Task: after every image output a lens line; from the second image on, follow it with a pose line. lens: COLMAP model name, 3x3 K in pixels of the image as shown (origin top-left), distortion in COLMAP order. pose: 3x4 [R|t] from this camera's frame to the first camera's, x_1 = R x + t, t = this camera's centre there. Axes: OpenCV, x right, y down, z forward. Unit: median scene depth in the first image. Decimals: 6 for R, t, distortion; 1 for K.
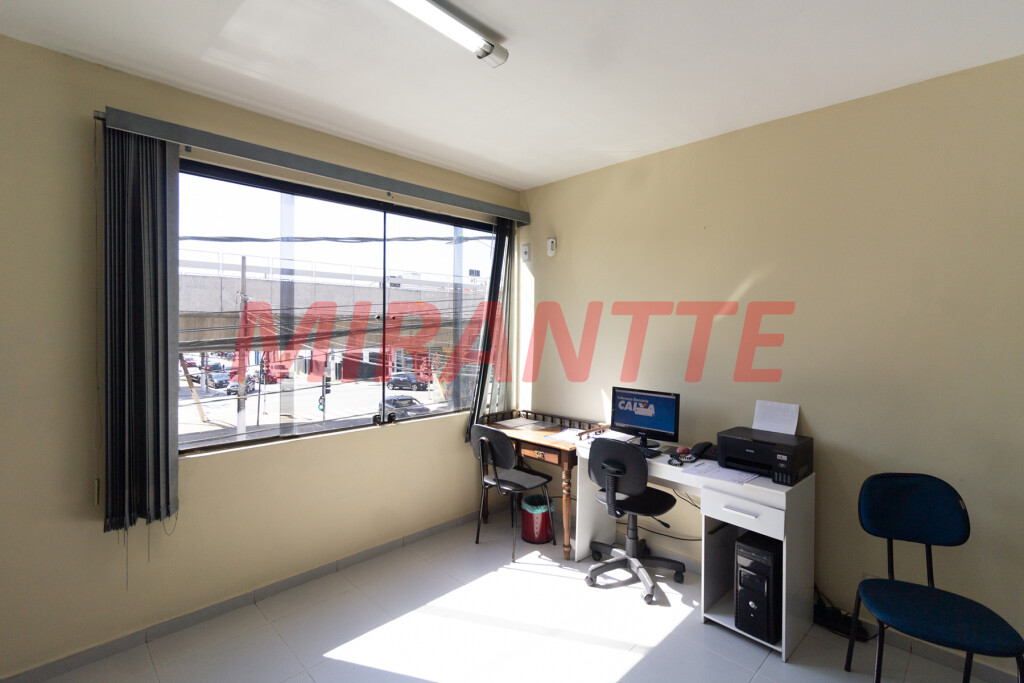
lens RADIAL K [[473.4, 0, 514.8], [0, 473.4, 333.5], [0, 0, 1]] dist [-0.000259, 0.001645]
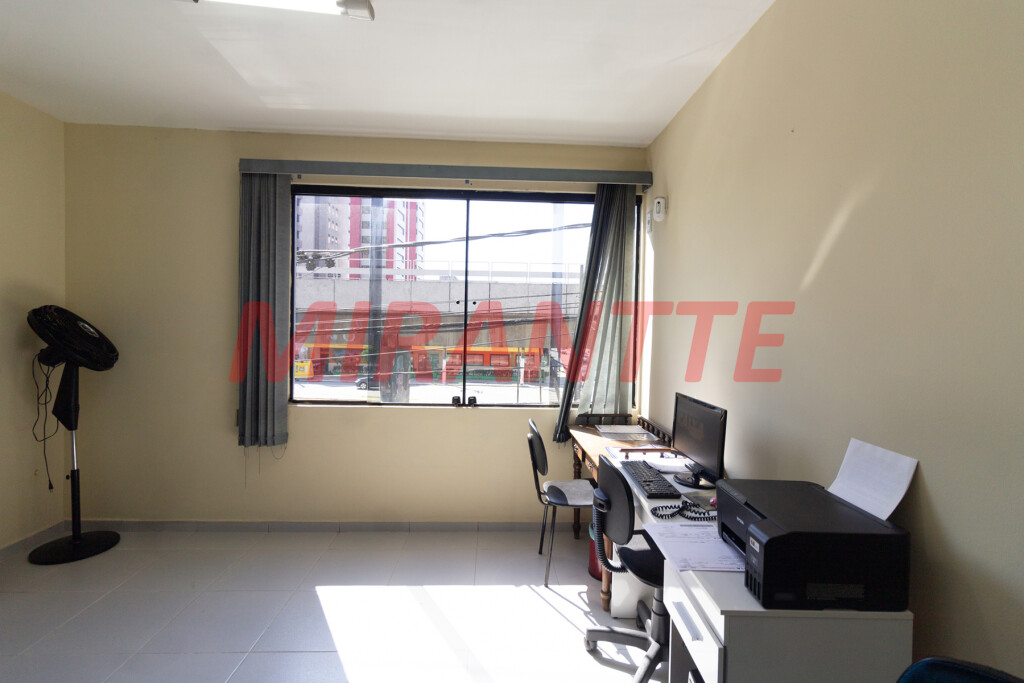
lens RADIAL K [[473.4, 0, 514.8], [0, 473.4, 333.5], [0, 0, 1]] dist [-0.000259, 0.001645]
pose [[0.736648, 0.017869, -0.676040, 0.515208], [-0.023816, 0.999716, 0.000472, 0.031145], [0.675857, 0.015753, 0.736865, 0.325805]]
